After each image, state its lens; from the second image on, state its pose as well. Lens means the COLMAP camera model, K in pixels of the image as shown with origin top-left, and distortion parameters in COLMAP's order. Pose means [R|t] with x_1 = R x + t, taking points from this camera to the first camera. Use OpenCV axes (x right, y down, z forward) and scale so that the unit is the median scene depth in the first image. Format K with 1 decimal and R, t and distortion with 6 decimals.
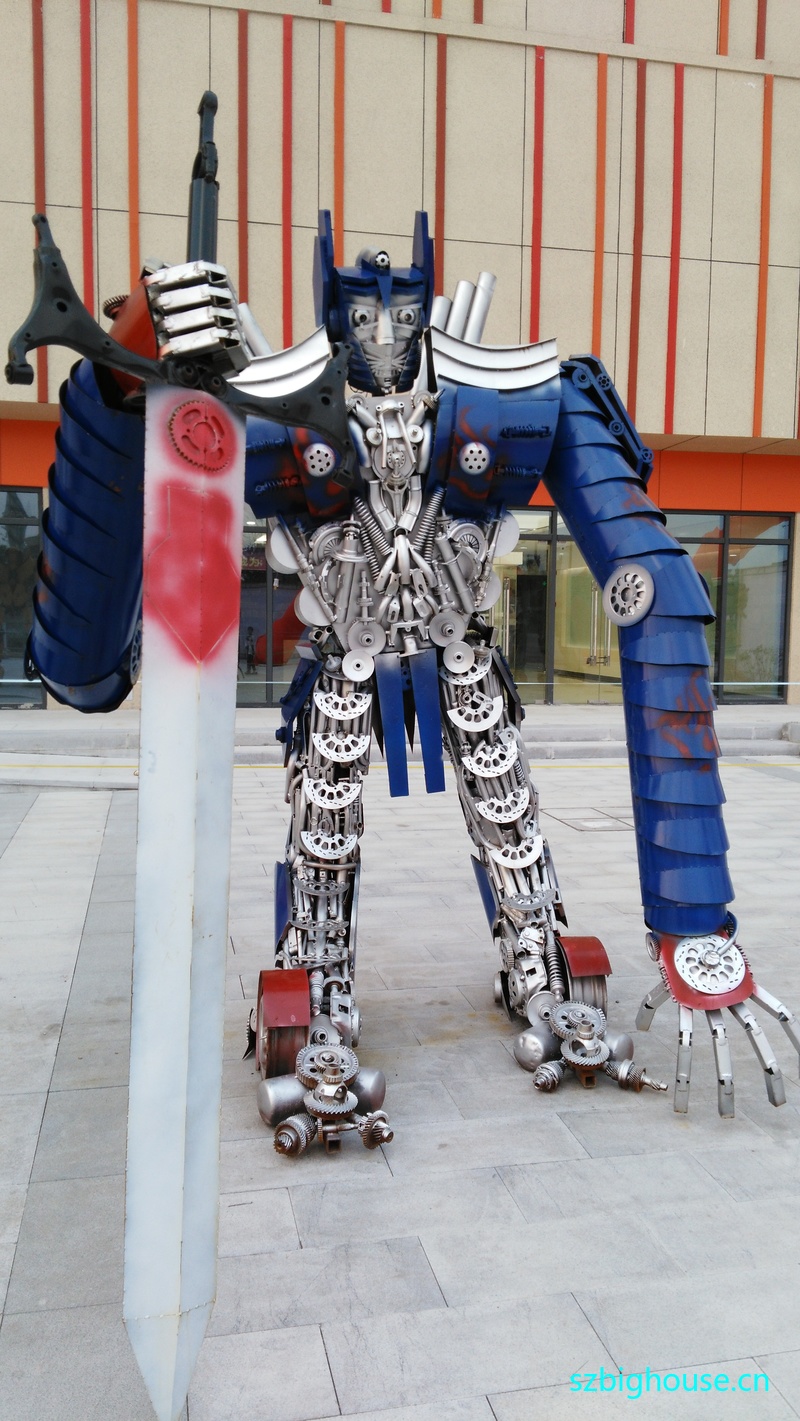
lens RADIAL K [[1054.6, 0, 396.8], [0, 1054.6, 707.8], [0, 0, 1]] dist [-0.039163, -0.019694]
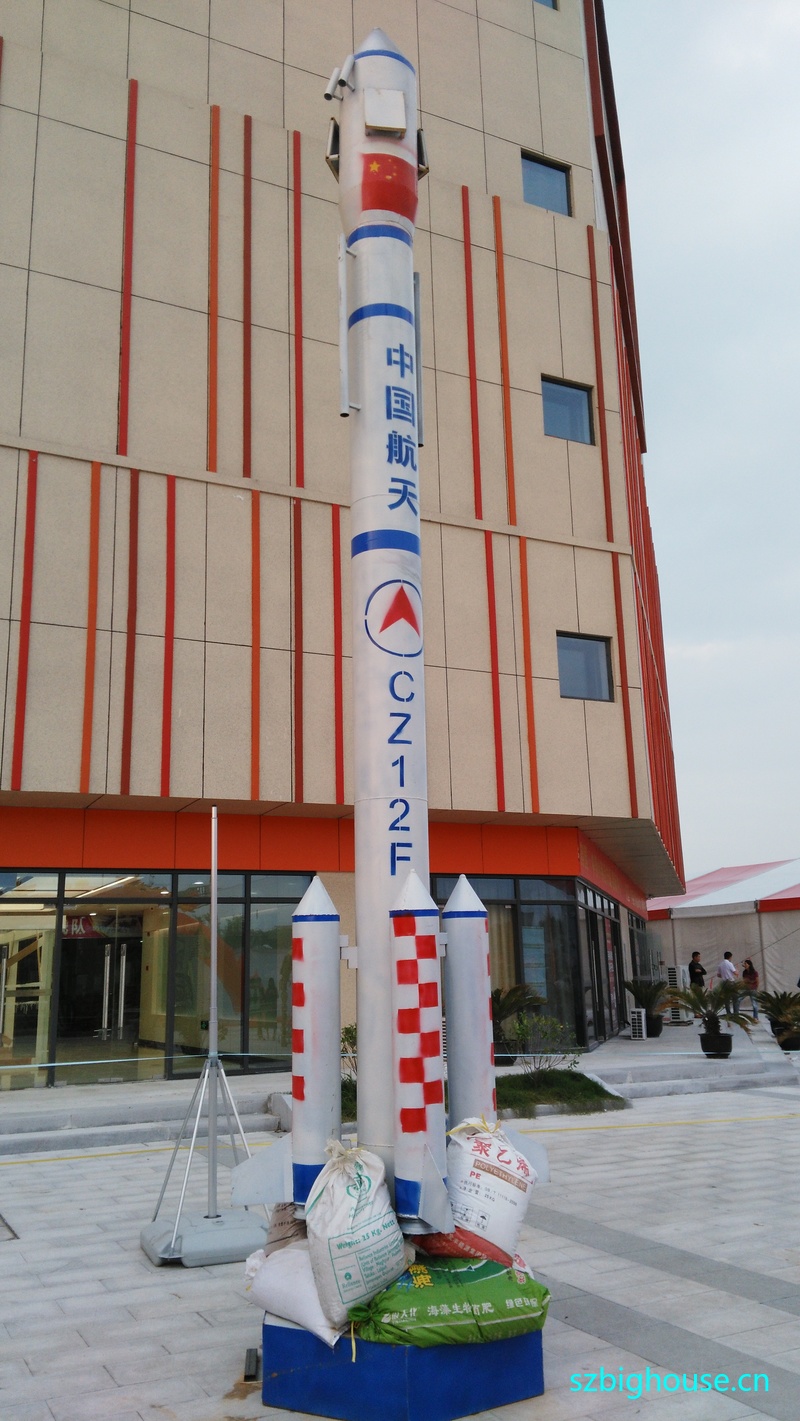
lens RADIAL K [[981.8, 0, 397.1], [0, 981.8, 713.6], [0, 0, 1]] dist [0.030902, 0.004719]
pose [[0.971947, 0.028971, 0.233411, 0.267111], [0.052880, 0.940062, -0.336879, -0.001947], [-0.229180, 0.339771, 0.912158, 0.045154]]
